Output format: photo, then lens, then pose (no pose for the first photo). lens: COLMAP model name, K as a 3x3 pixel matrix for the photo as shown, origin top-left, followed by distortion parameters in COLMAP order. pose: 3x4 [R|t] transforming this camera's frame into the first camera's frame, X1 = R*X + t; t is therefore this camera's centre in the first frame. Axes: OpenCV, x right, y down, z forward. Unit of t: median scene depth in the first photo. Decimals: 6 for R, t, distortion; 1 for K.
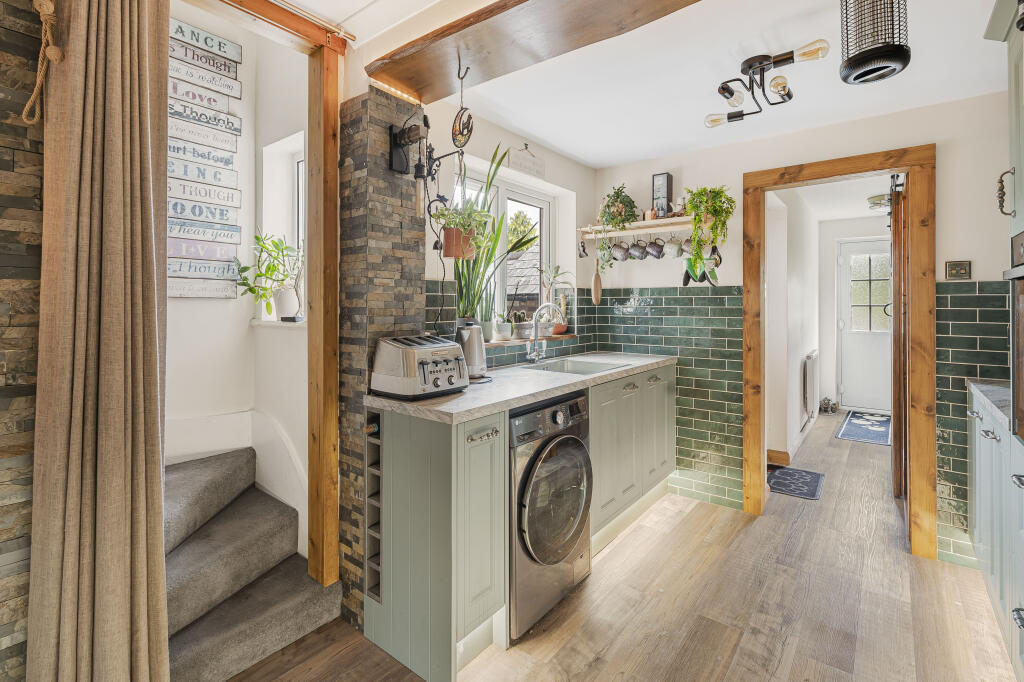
lens RADIAL K [[473.0, 0, 510.6], [0, 473.0, 301.0], [0, 0, 1]] dist [0.002073, 0.000591]
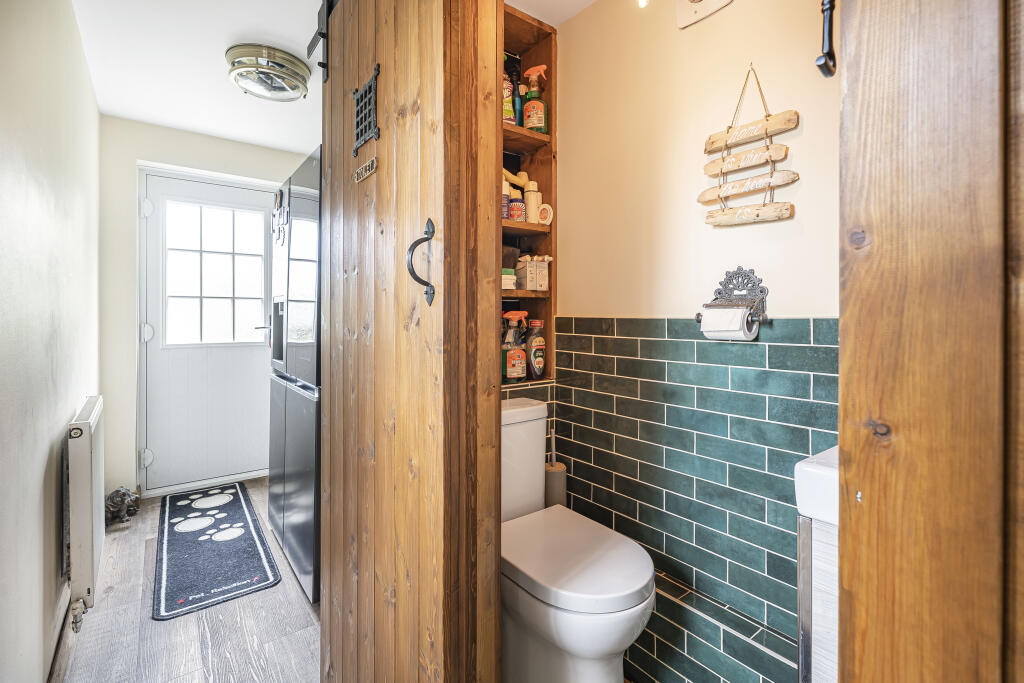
lens RADIAL K [[477.0, 0, 512.7], [0, 477.0, 316.6], [0, 0, 1]] dist [-0.001047, 0.000311]
pose [[0.257823, -0.002748, 0.966188, 0.592208], [-0.005228, 0.999977, 0.004239, 0.057565], [-0.966178, -0.006145, 0.257803, 0.948426]]
